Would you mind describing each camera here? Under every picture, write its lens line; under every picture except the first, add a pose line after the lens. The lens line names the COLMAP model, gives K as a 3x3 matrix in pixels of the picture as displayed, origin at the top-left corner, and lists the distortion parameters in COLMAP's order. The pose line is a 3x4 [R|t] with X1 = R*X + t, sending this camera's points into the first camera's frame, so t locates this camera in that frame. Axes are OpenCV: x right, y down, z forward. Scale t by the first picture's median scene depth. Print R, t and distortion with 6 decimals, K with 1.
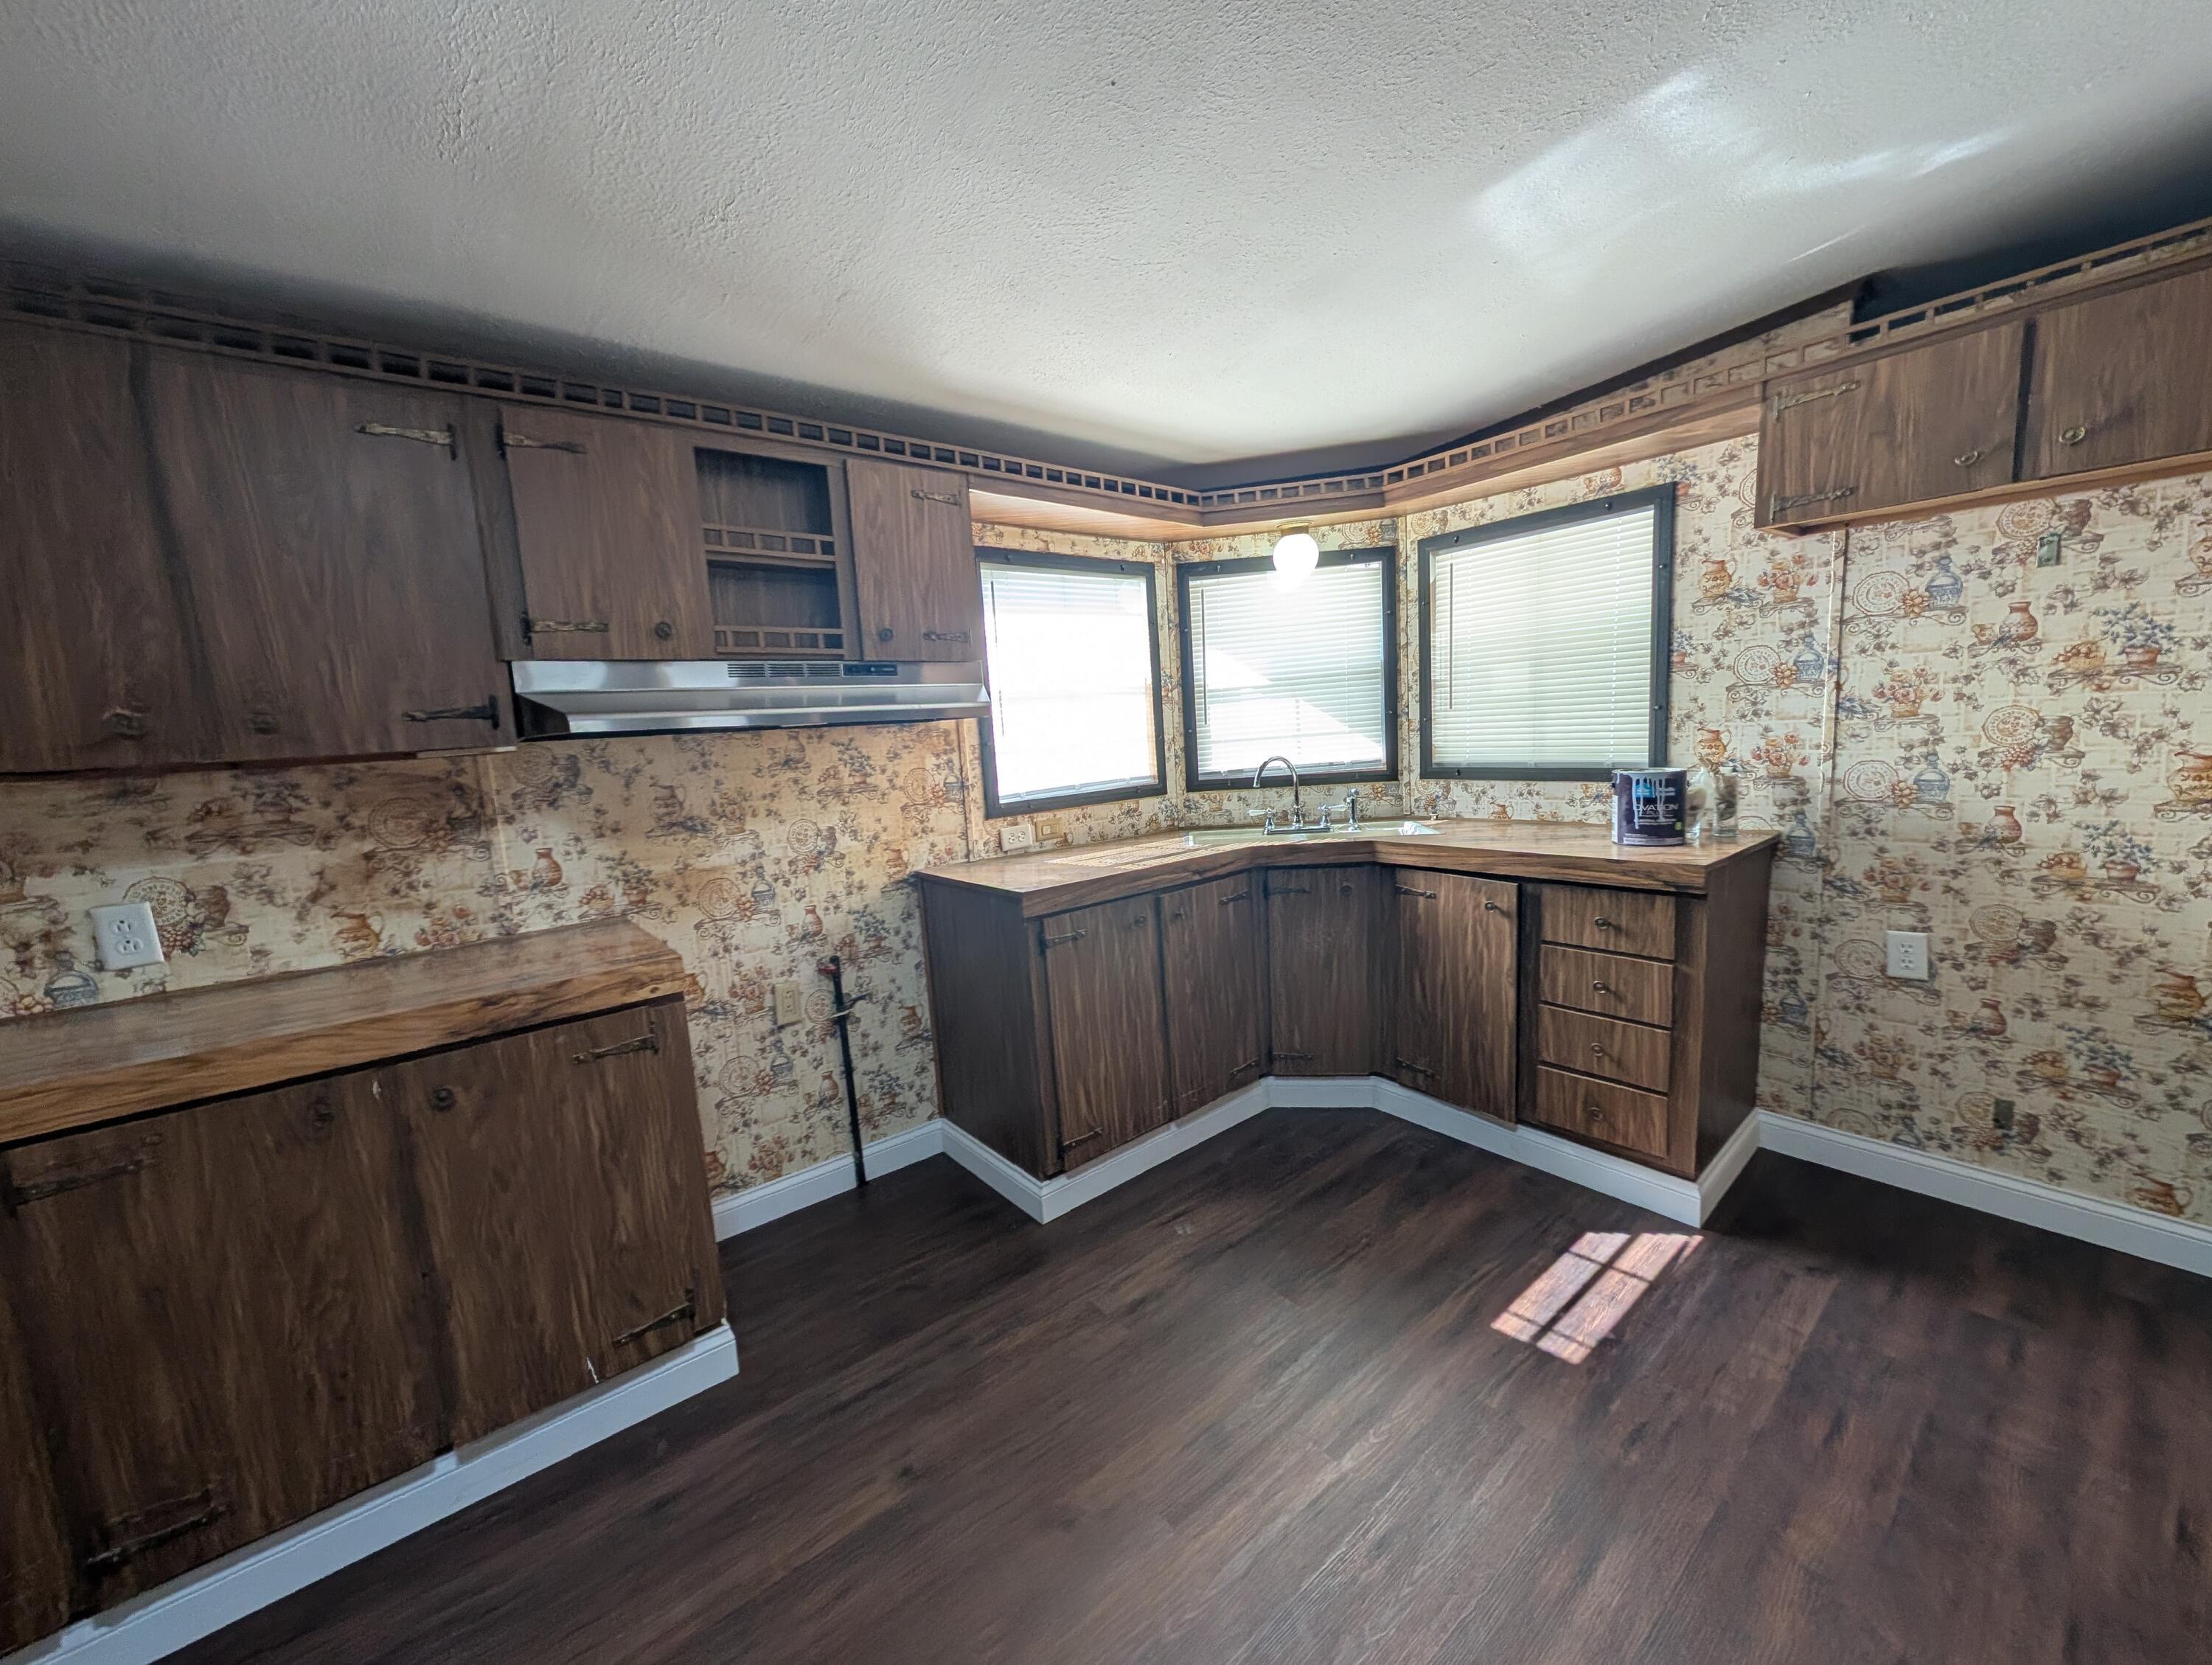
lens RADIAL K [[835.6, 0, 1114.3], [0, 835.6, 832.7], [0, 0, 1]] dist [0.000587, 0.000050]
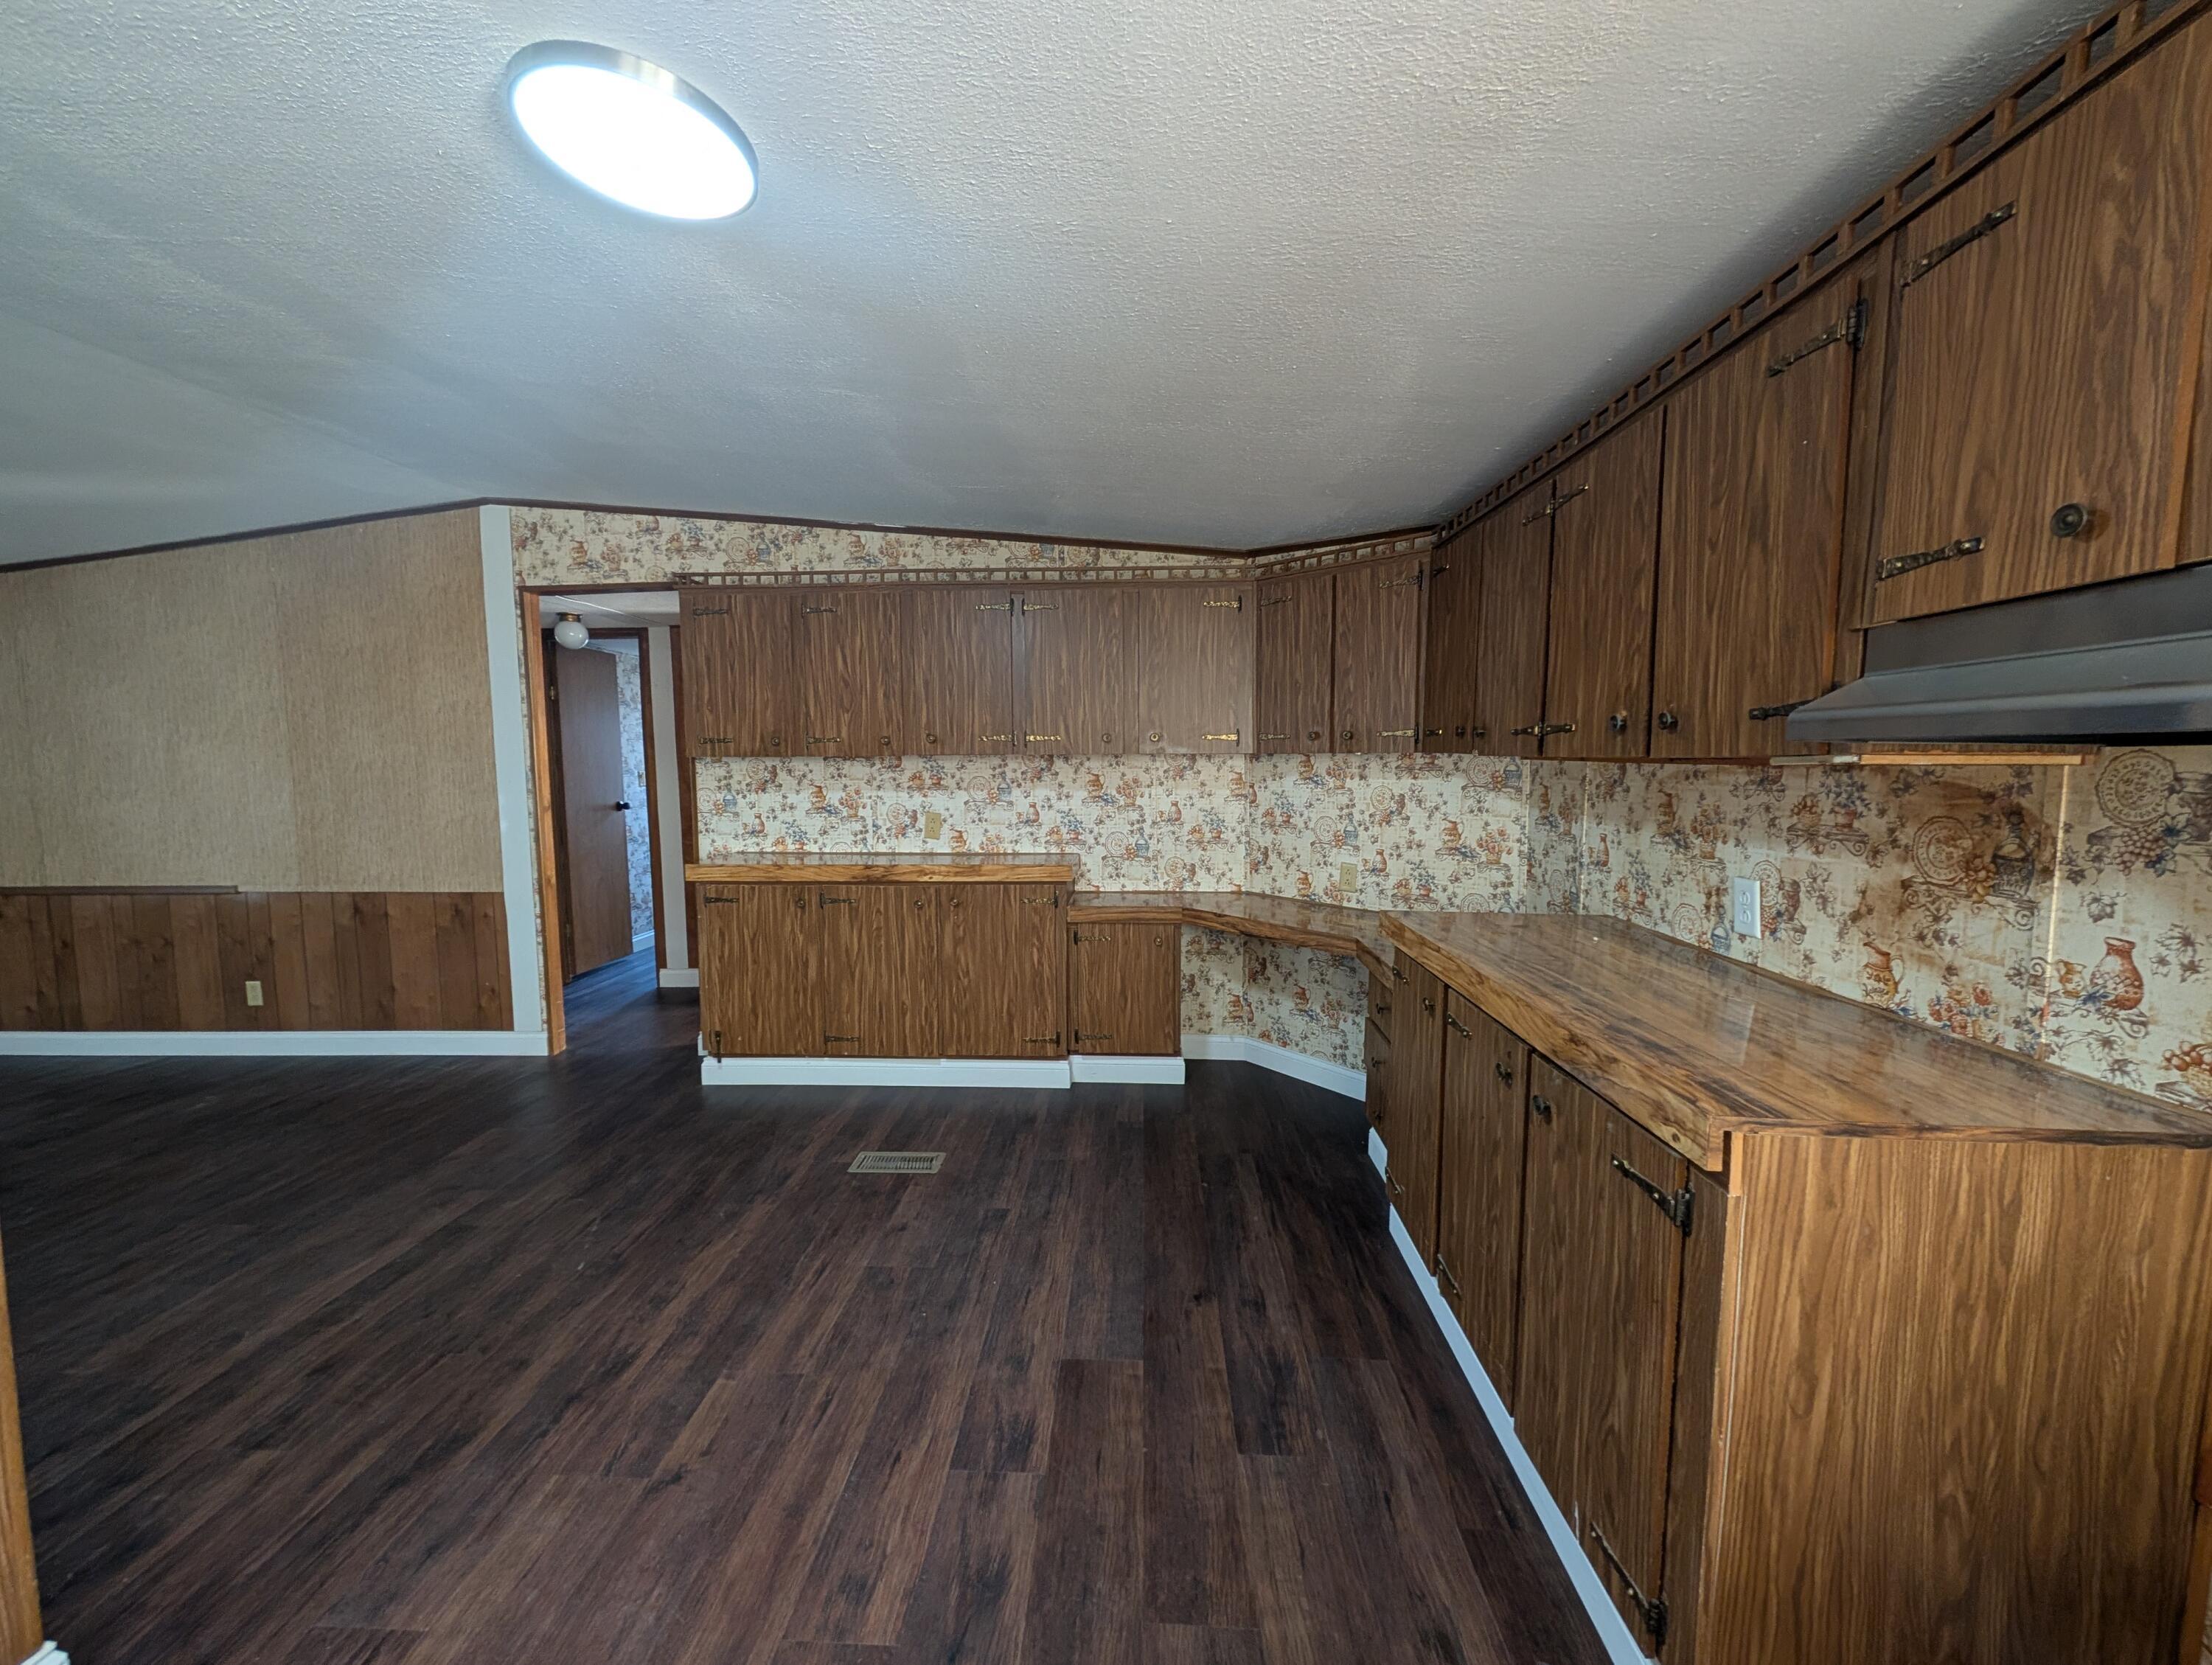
lens RADIAL K [[835.6, 0, 1106.8], [0, 835.6, 828.4], [0, 0, 1]] dist [0.000587, 0.000050]
pose [[-0.665079, 0.115633, -0.737766, 0.162405], [-0.060705, 0.976298, 0.207743, -0.127937], [0.744302, 0.182952, -0.642296, 0.852828]]
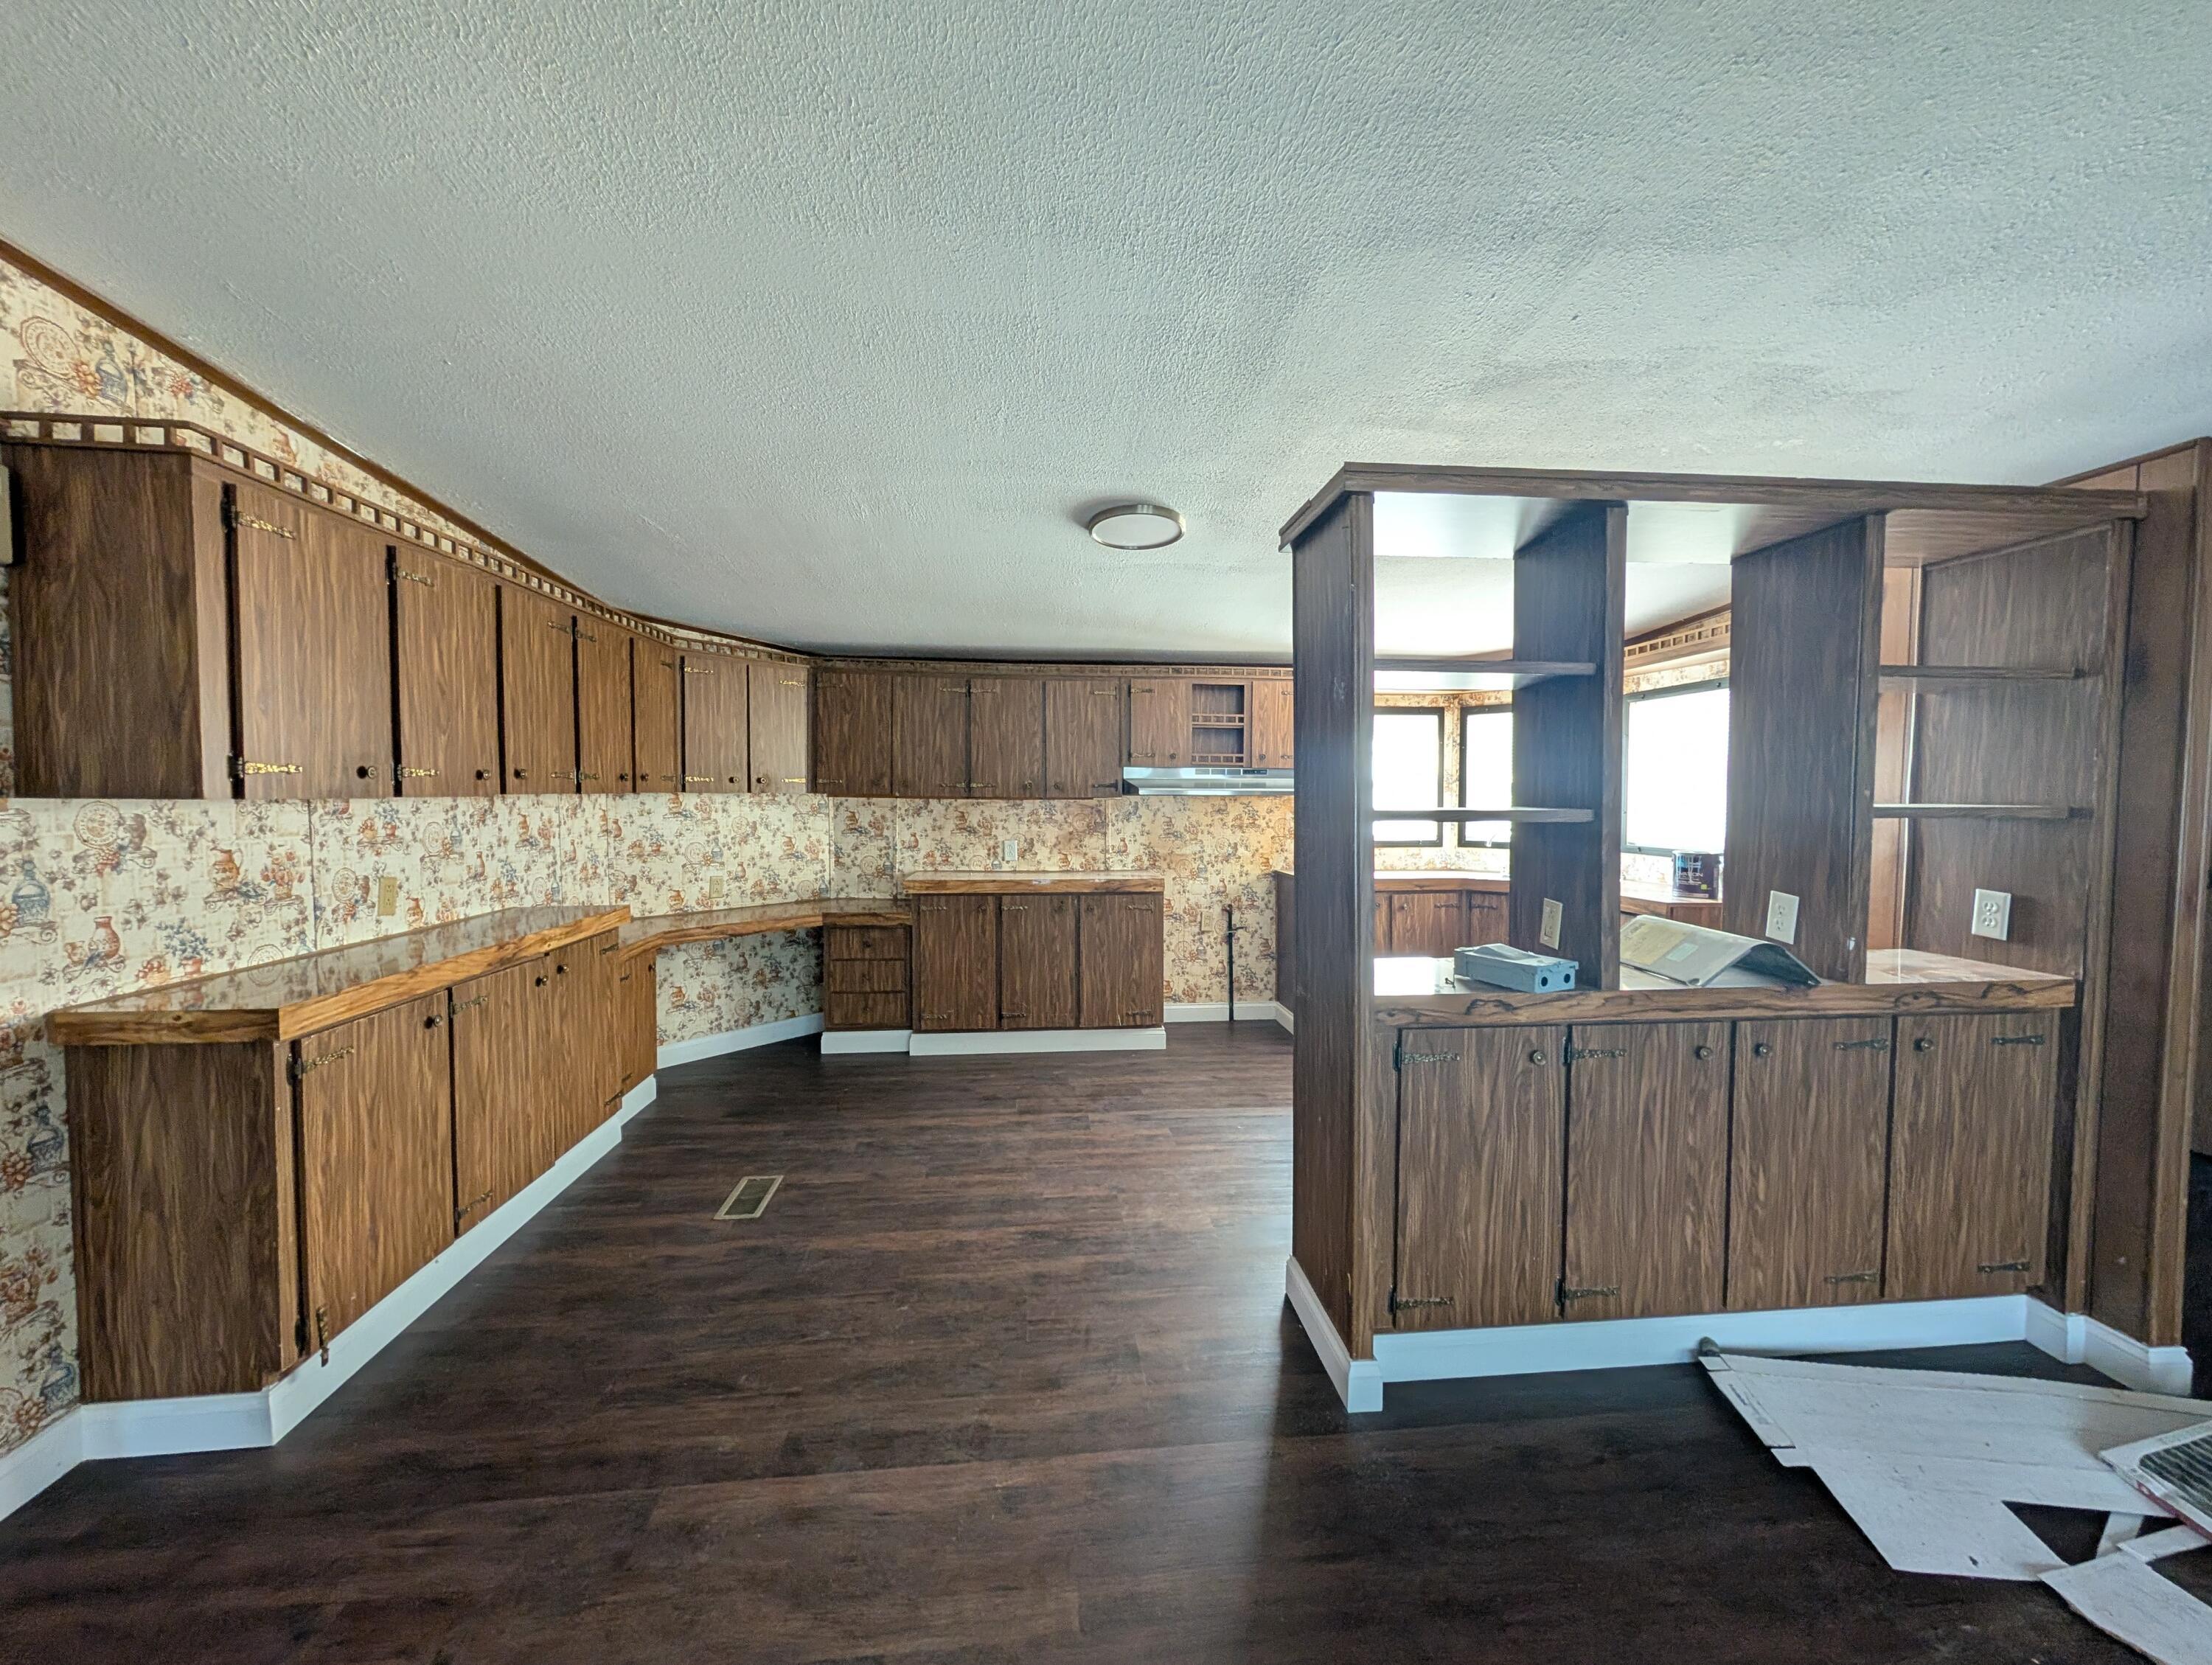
lens RADIAL K [[835.6, 0, 1107.0], [0, 835.6, 826.2], [0, 0, 1]] dist [0.000587, 0.000050]
pose [[0.829038, 0.080417, -0.553380, 0.666882], [-0.121530, 0.991863, -0.037932, 0.086139], [0.545826, 0.098699, 0.832065, -1.122795]]
